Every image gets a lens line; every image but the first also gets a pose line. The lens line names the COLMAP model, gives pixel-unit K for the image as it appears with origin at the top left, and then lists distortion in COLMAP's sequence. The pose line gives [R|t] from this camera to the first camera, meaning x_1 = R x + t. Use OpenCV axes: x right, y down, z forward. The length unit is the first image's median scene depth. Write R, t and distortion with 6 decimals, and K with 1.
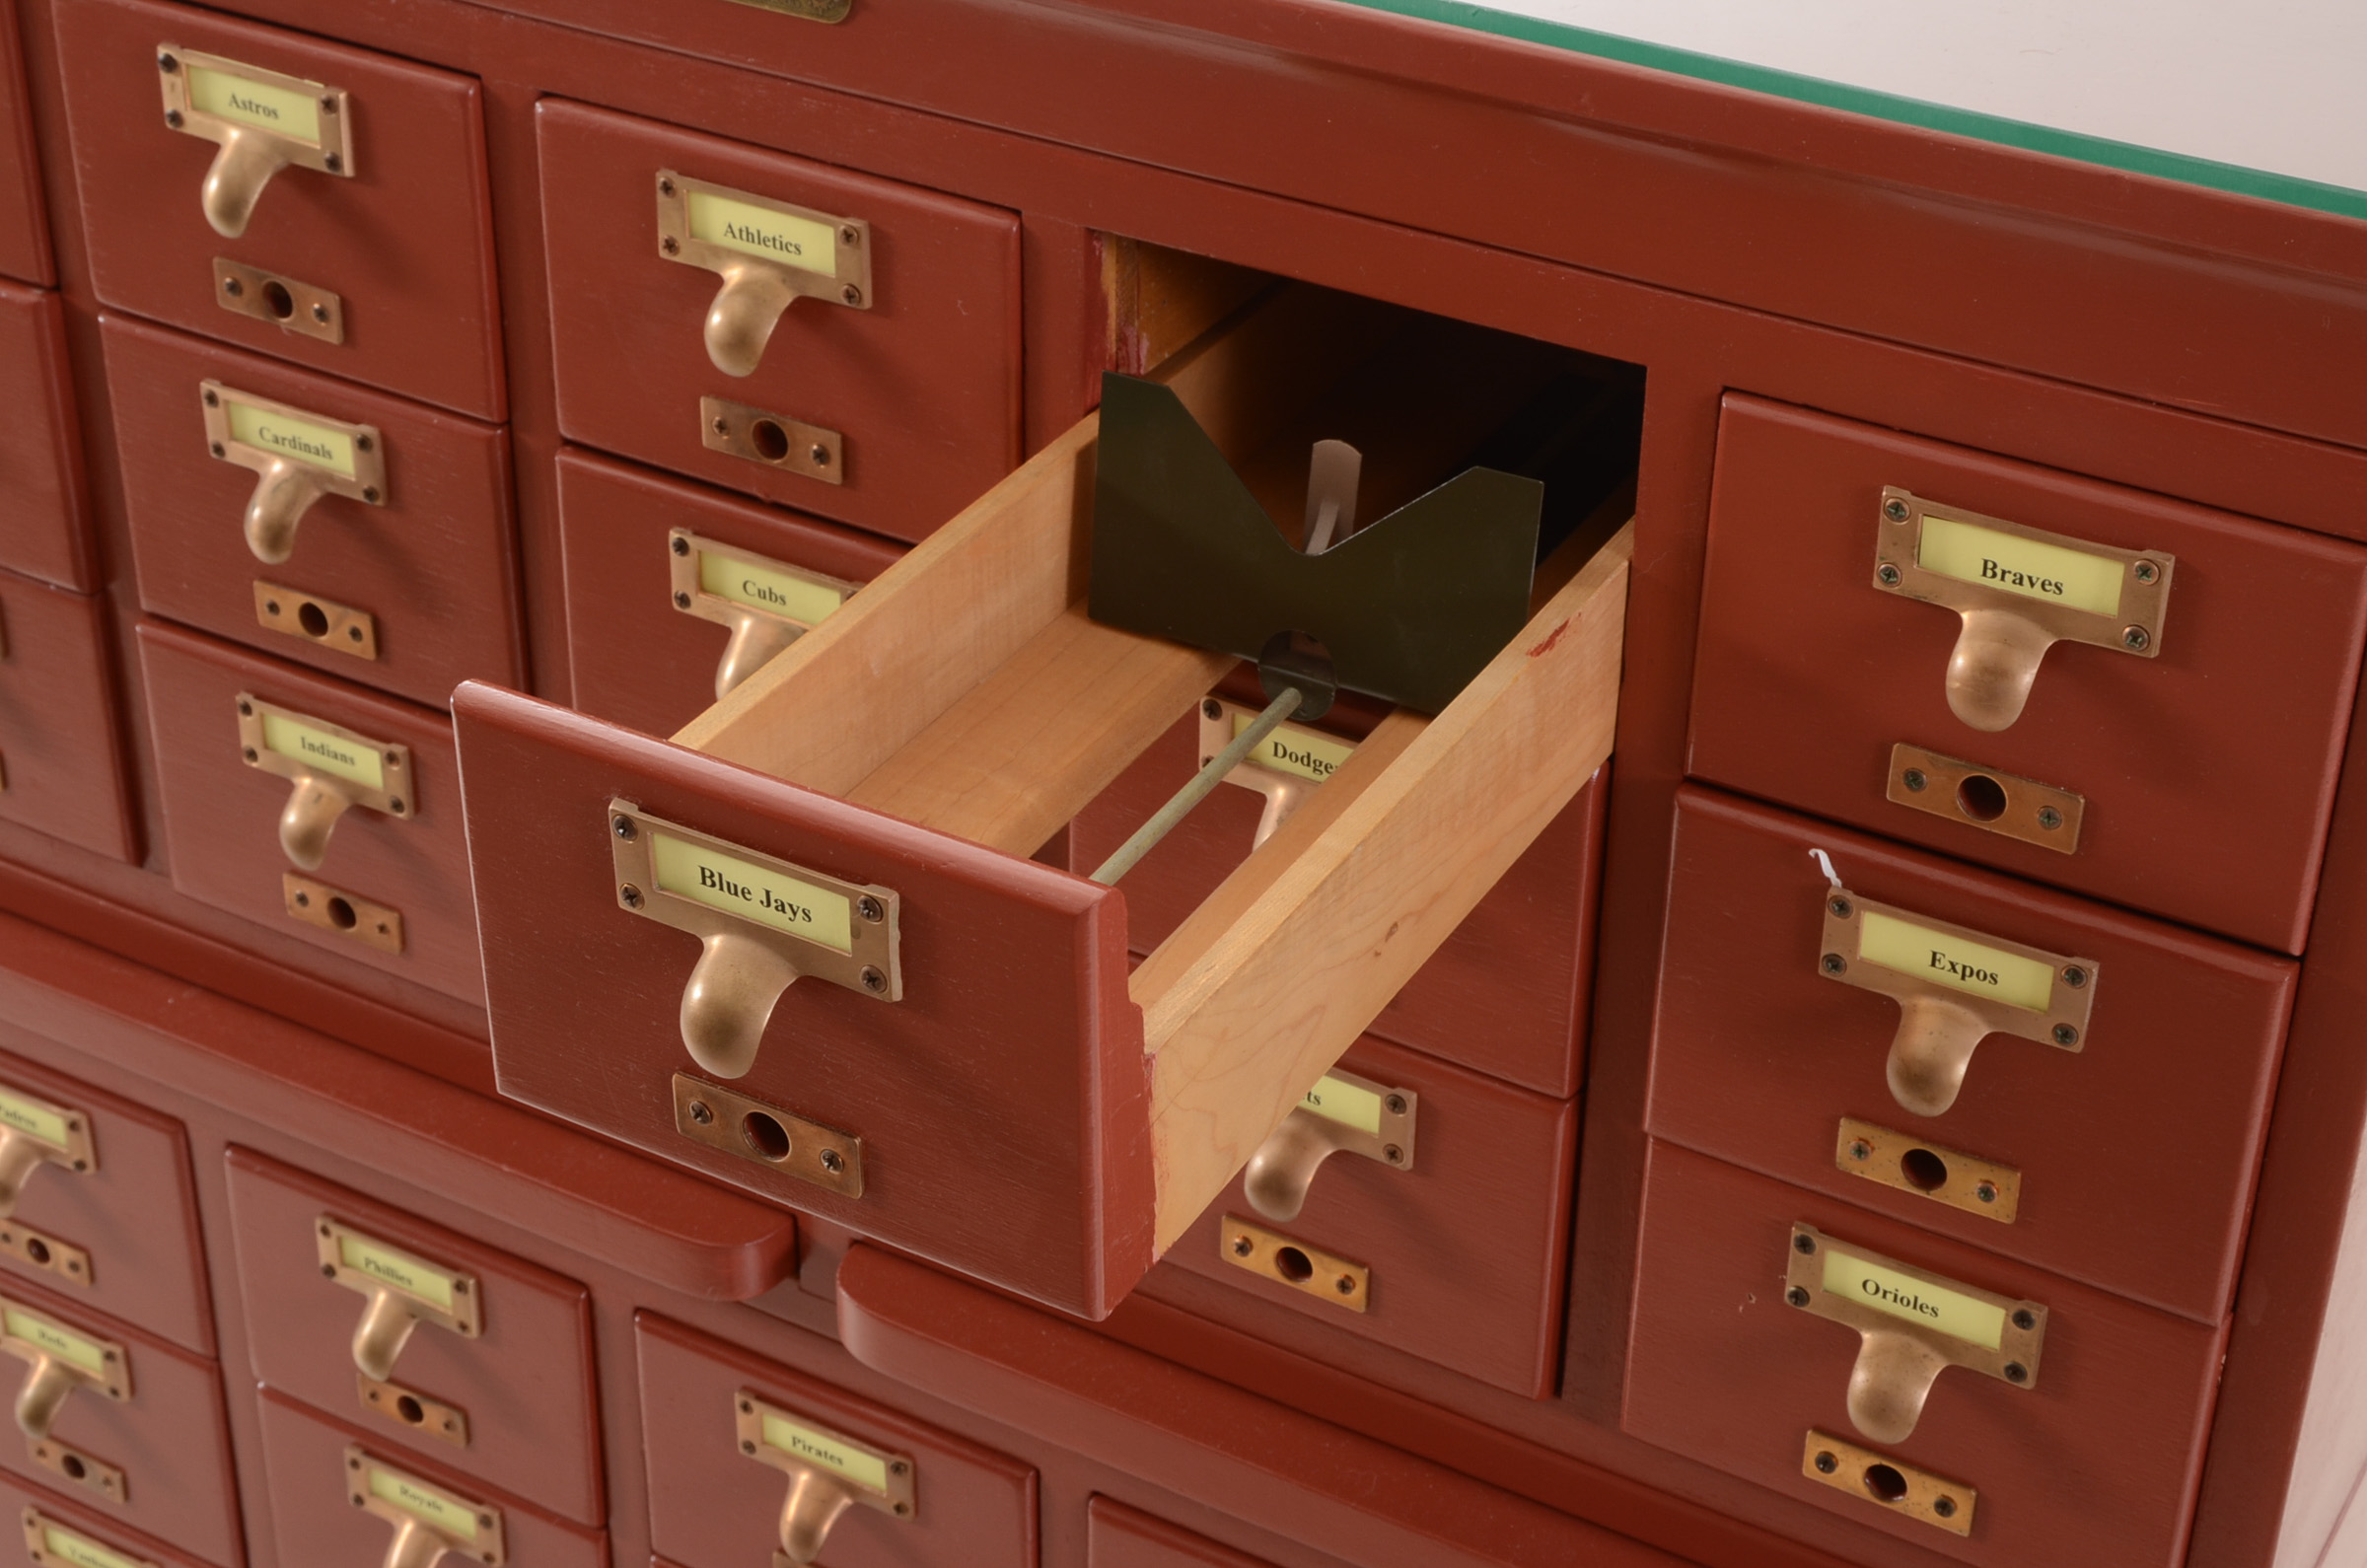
lens RADIAL K [[3917.3, 0, 1183.5], [0, 3917.3, 784.0], [0, 0, 1]] dist [-0.006882, -0.055771]
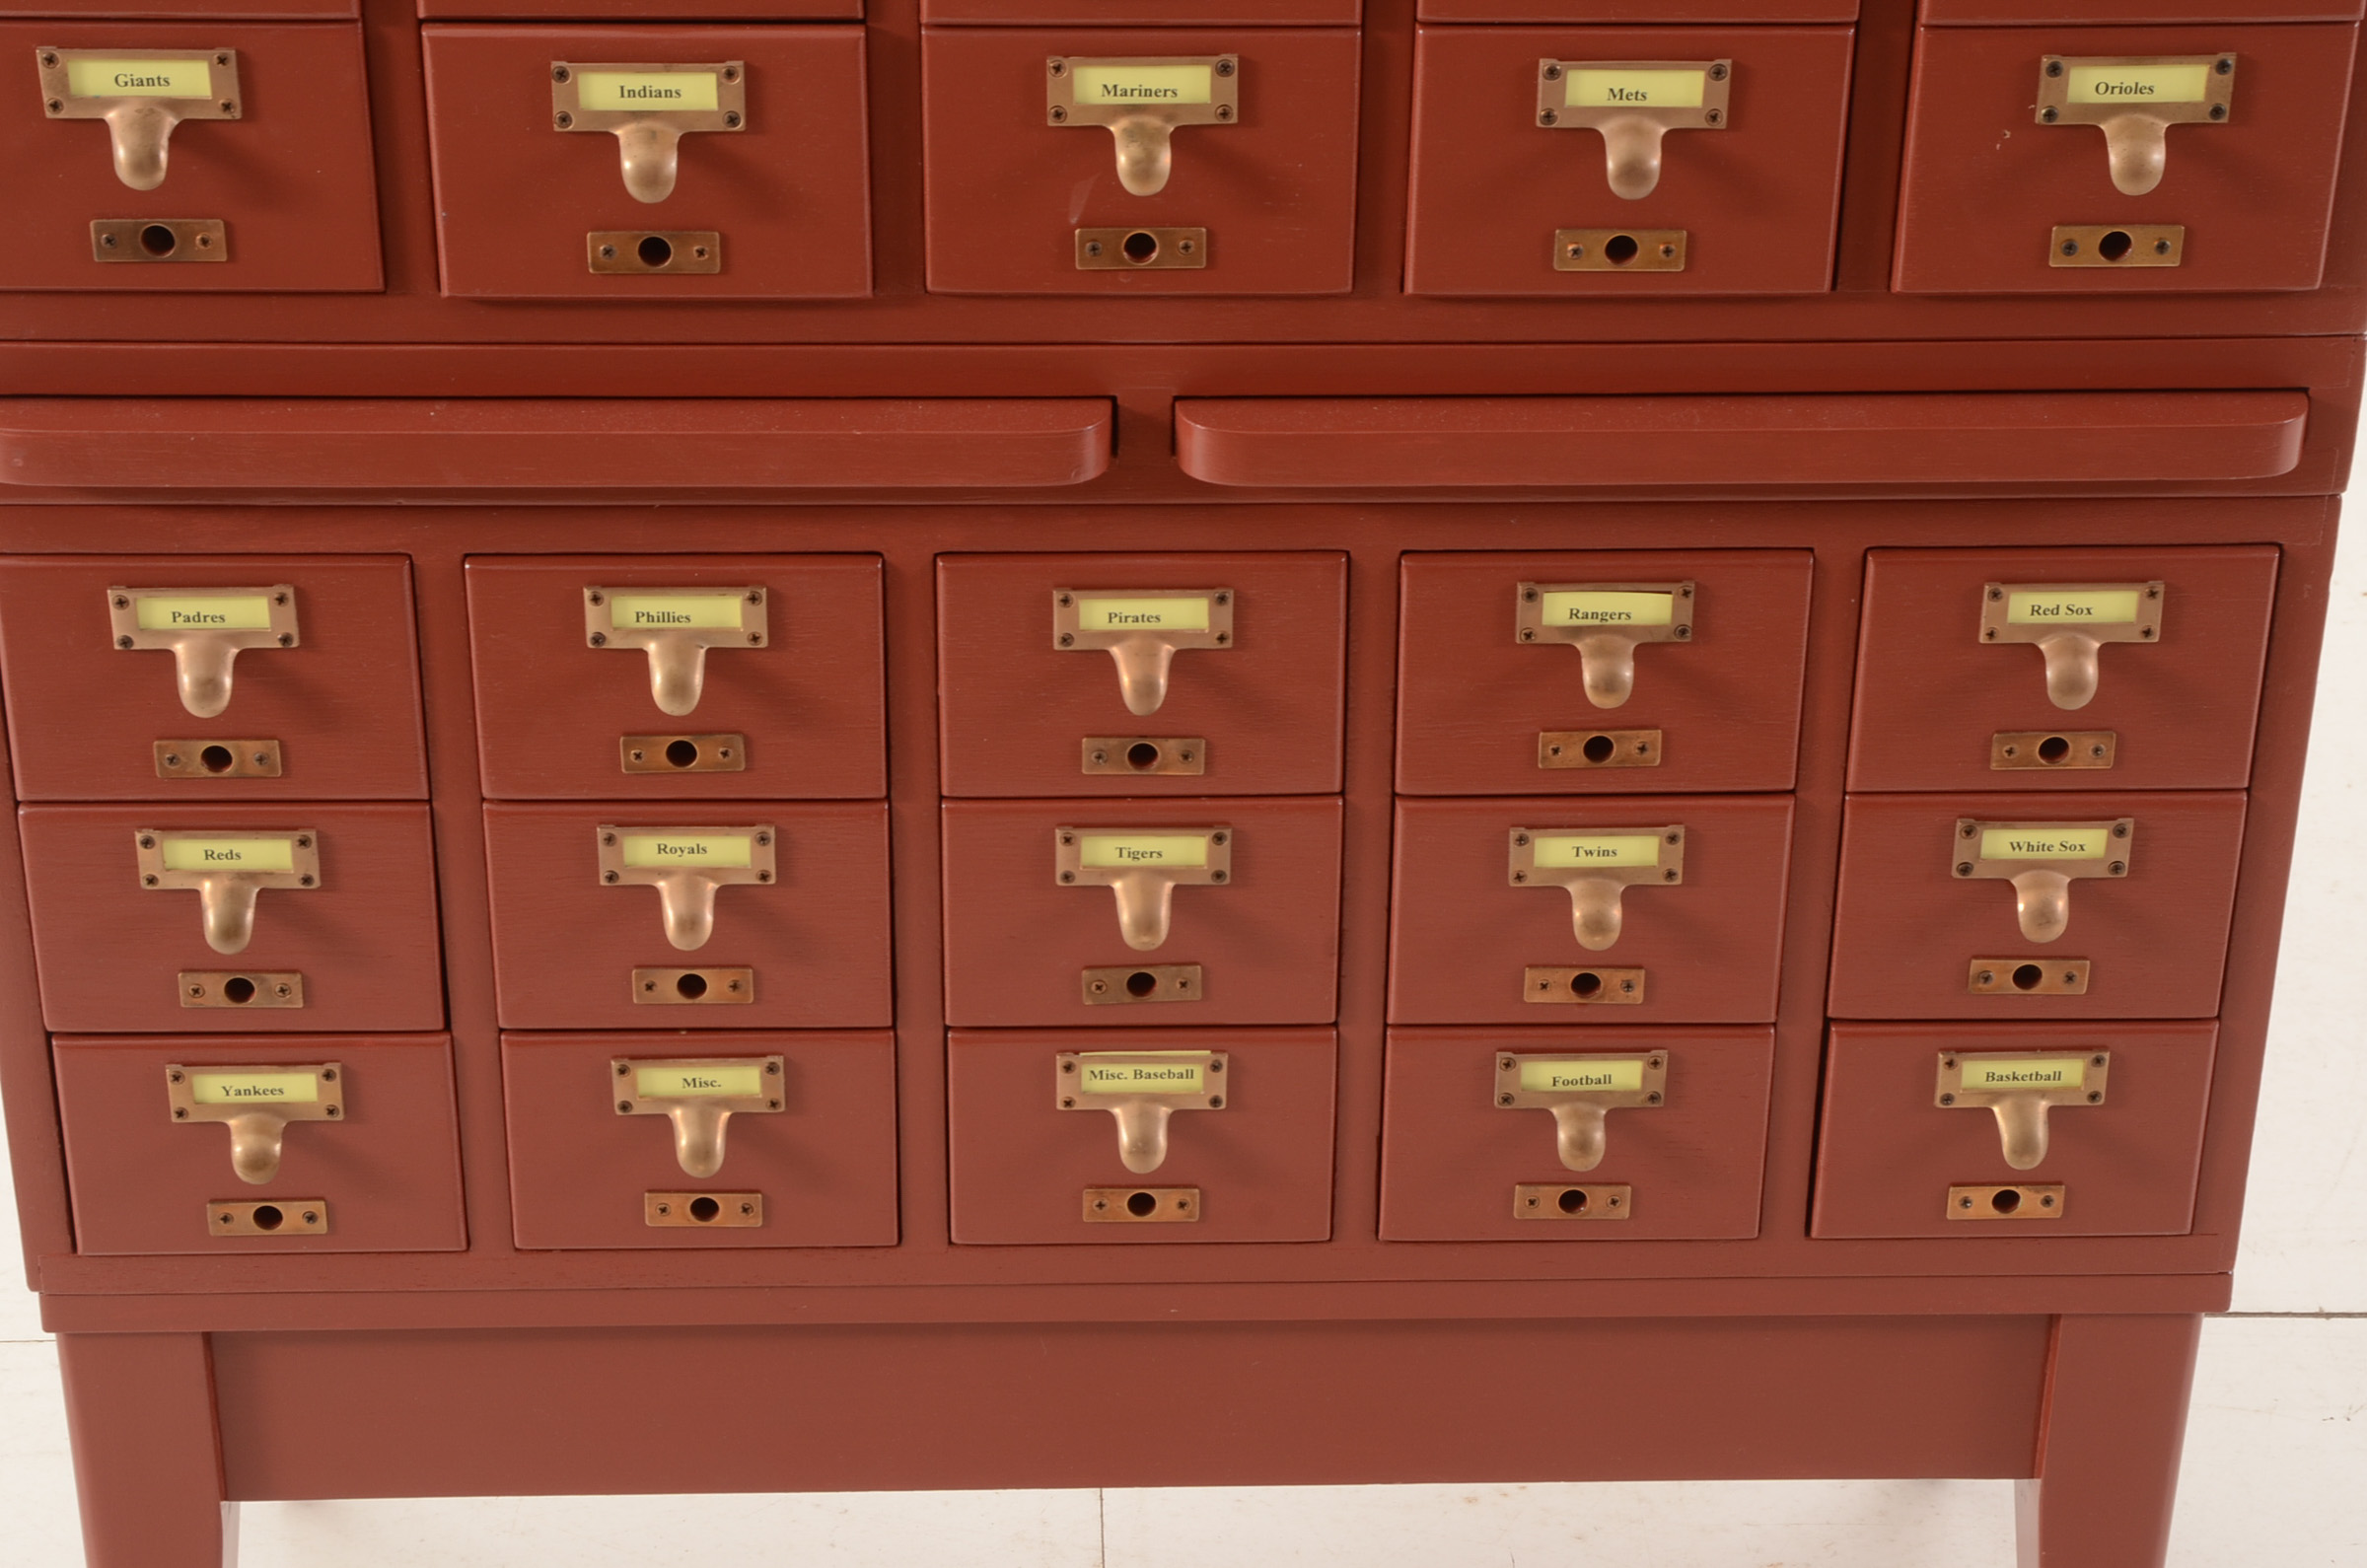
lens RADIAL K [[4856.2, 0, 1183.5], [0, 4856.2, 784.0], [0, 0, 1]] dist [0.099309, 0.365084]
pose [[0.852559, -0.267570, 0.448942, -0.882750], [0.275312, 0.960086, 0.049383, 0.178653], [-0.444237, 0.081497, 0.892195, -0.348631]]
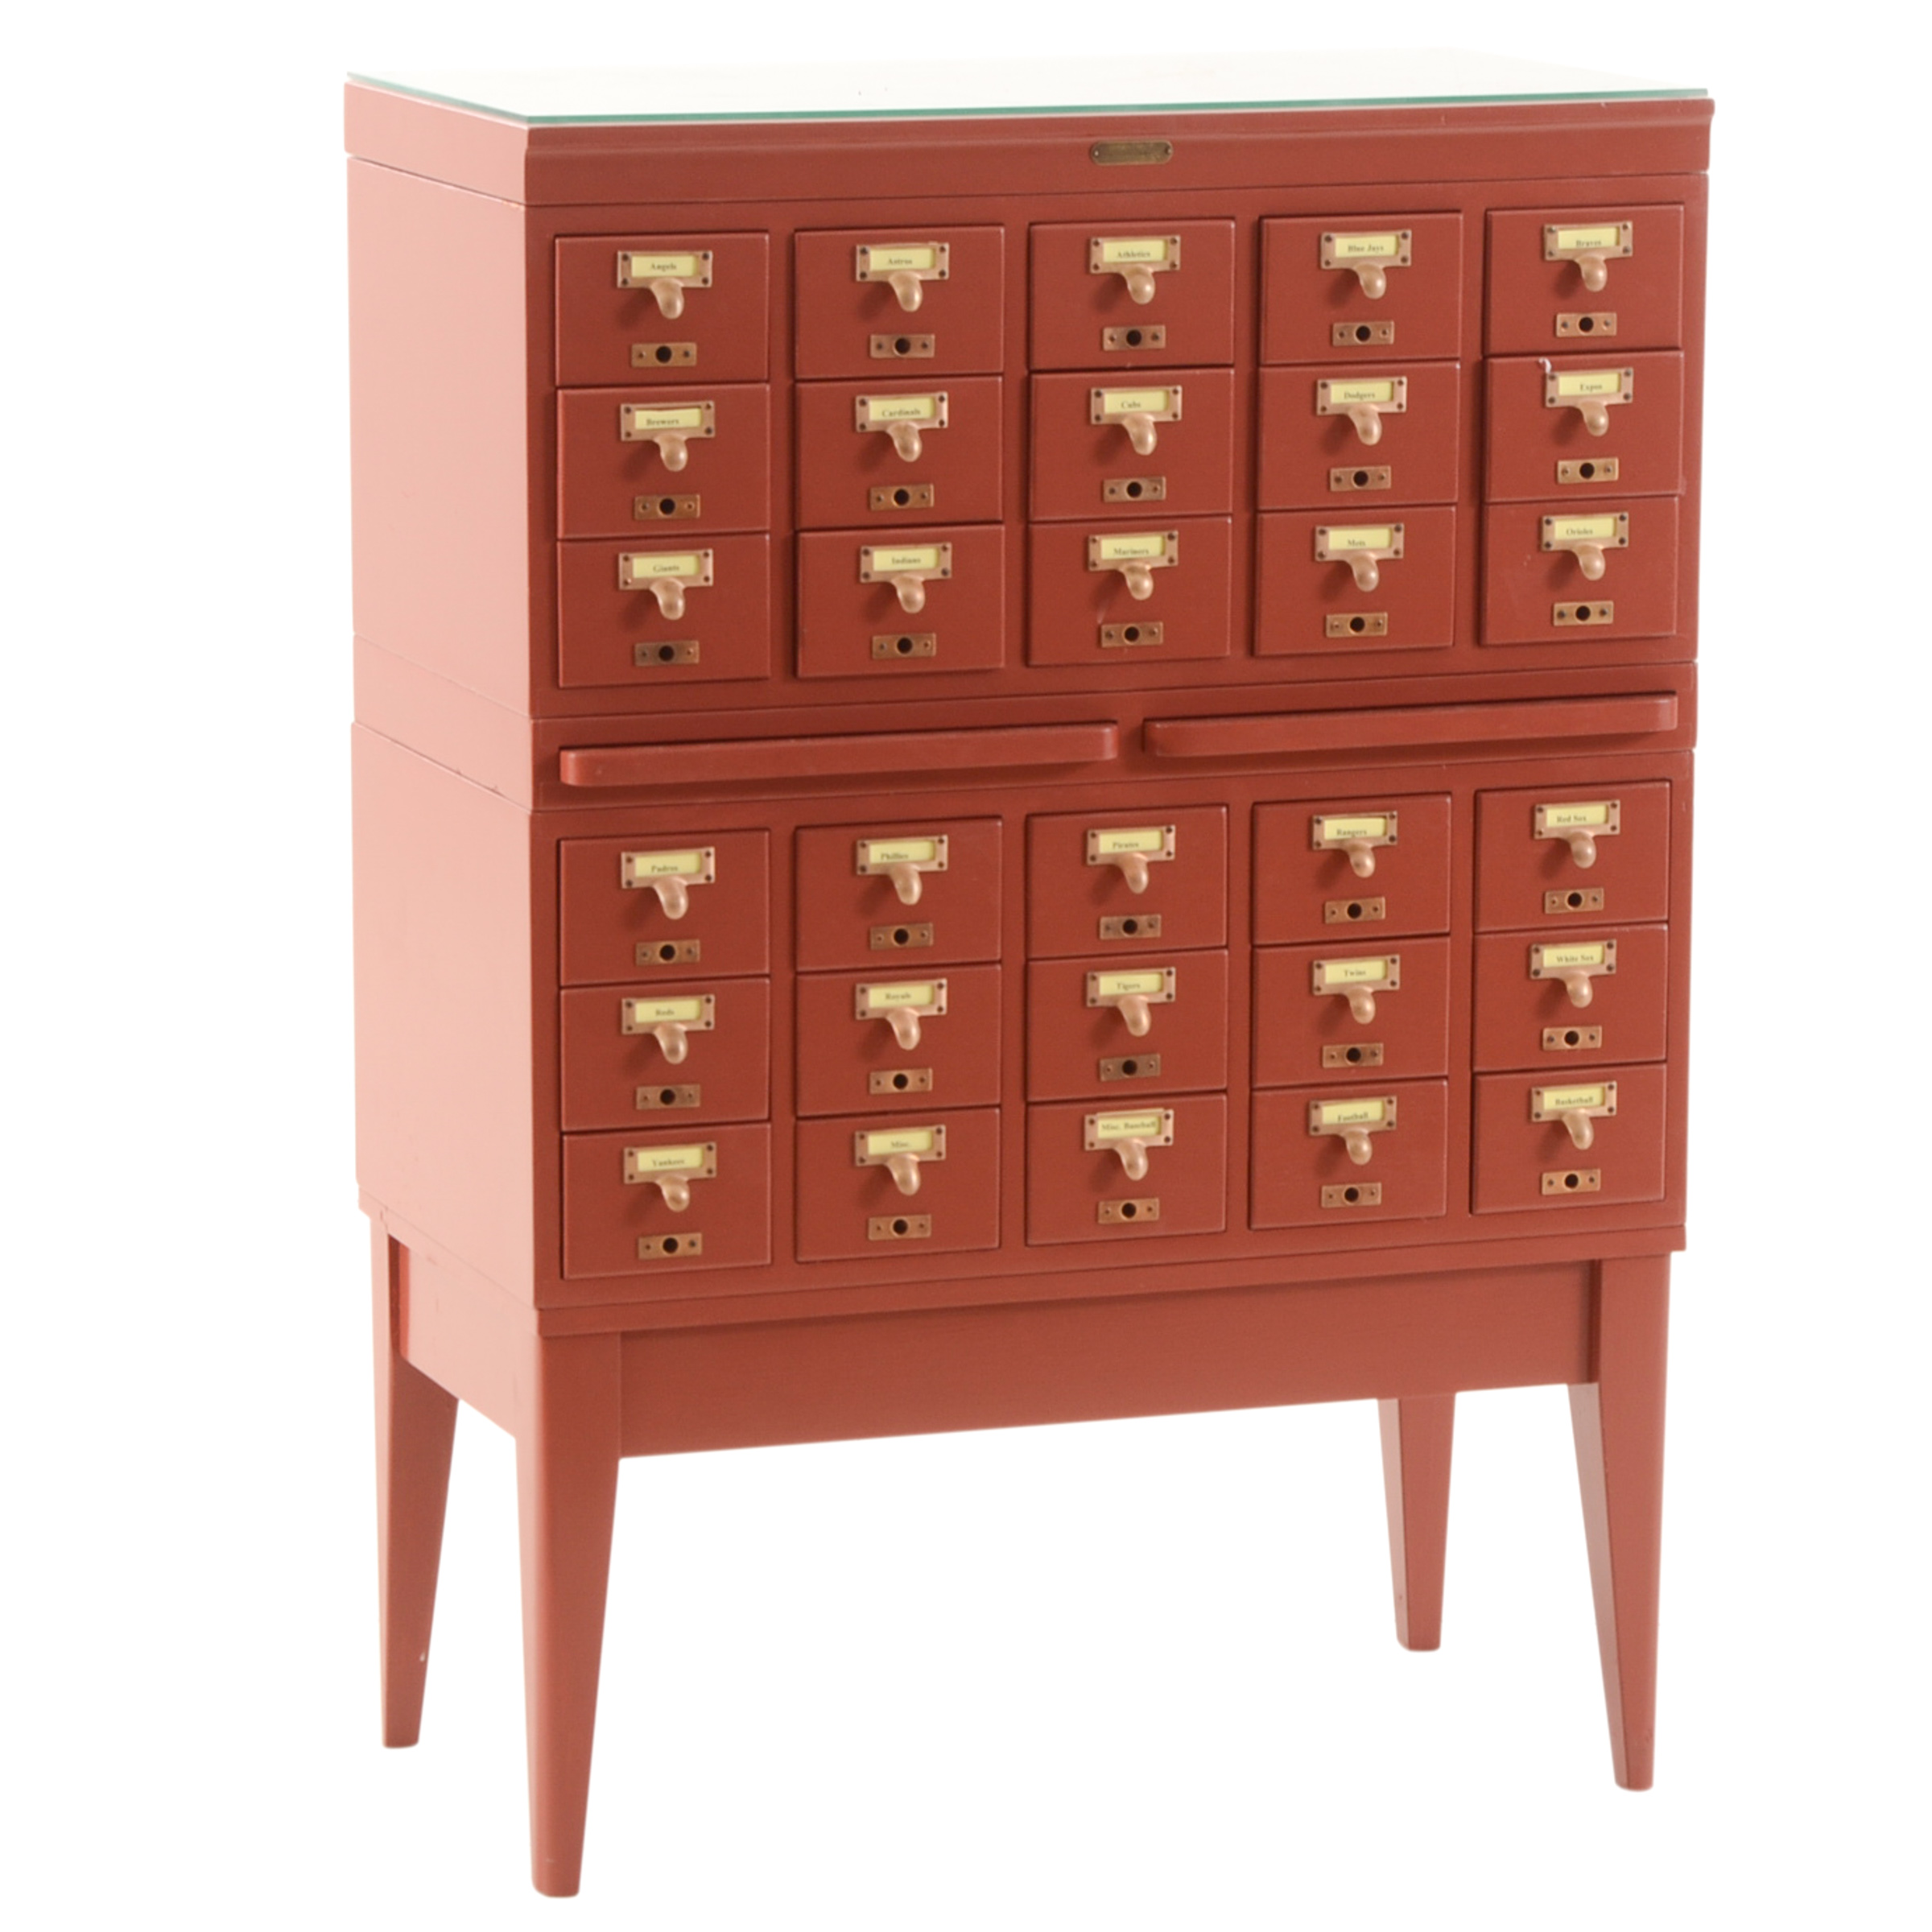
lens RADIAL K [[8837.9, 0, 966.0], [0, 8837.9, 966.0], [0, 0, 1]] dist [0.210070, -1.225222]
pose [[0.636407, -0.145090, 0.757585, -4.700897], [0.405324, 0.898527, -0.168407, 1.234300], [-0.656277, 0.414243, 0.630637, -2.463482]]
